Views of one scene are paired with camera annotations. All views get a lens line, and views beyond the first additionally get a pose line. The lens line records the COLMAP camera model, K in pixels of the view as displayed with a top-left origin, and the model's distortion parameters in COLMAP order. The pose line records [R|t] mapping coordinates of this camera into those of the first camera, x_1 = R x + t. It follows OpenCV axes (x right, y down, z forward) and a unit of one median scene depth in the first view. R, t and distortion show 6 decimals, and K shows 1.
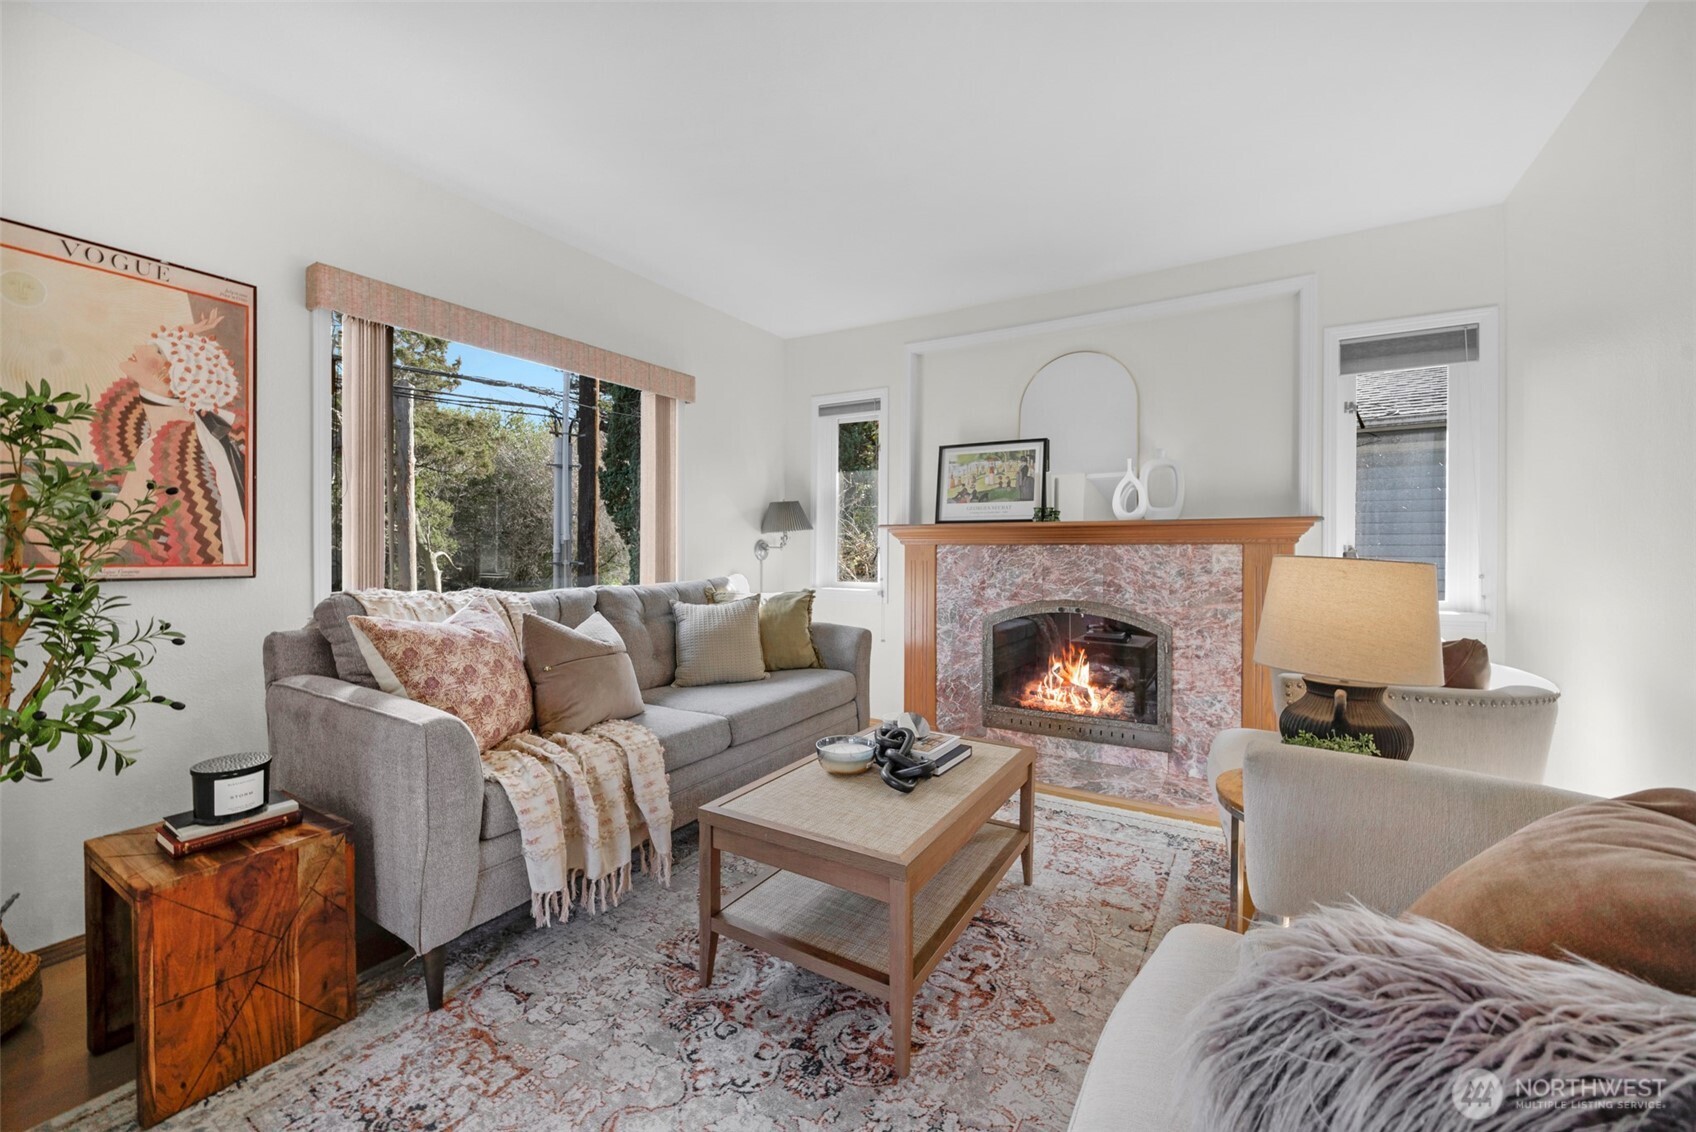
lens RADIAL K [[664.2, 0, 855.6], [0, 664.2, 558.5], [0, 0, 1]] dist [-0.005257, 0.000892]
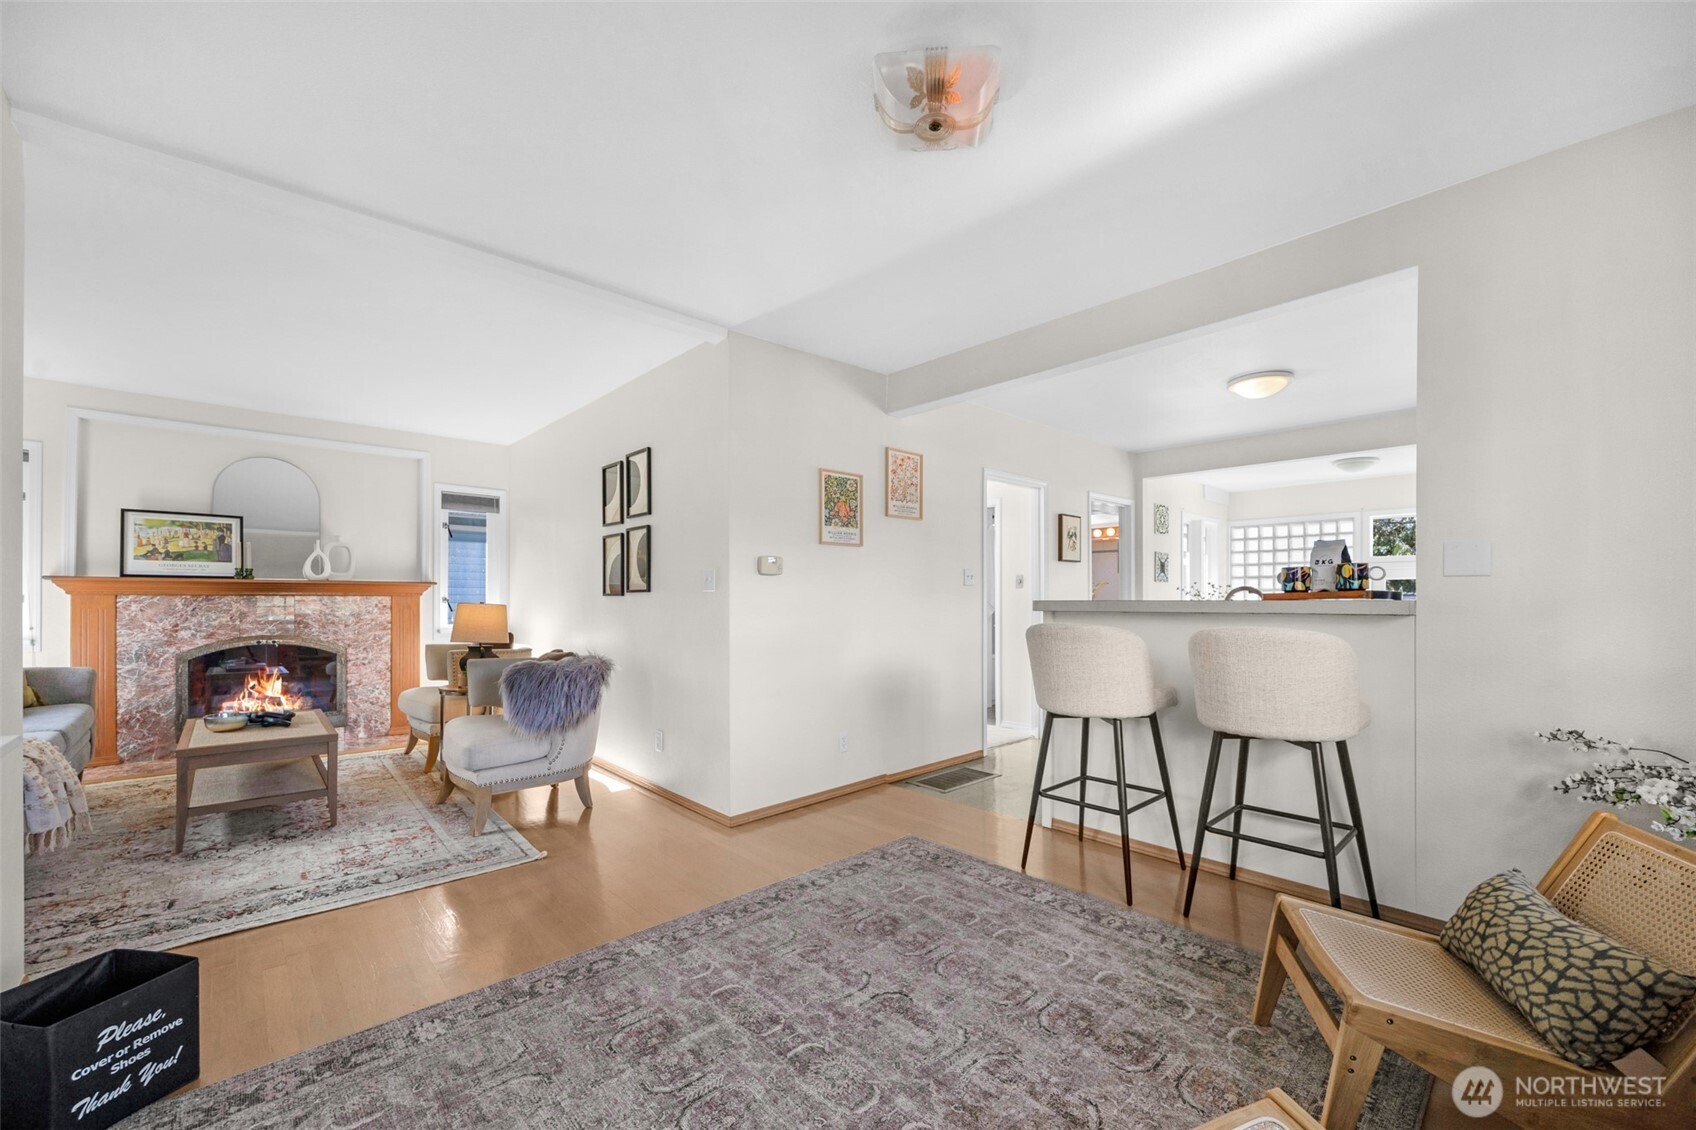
lens RADIAL K [[664.2, 0, 825.0], [0, 664.2, 595.3], [0, 0, 1]] dist [-0.005257, 0.000892]
pose [[0.305470, 0.000718, 0.952201, -0.631421], [0.007445, 0.999967, -0.003142, -0.008100], [-0.952173, 0.008049, 0.305455, -0.536867]]
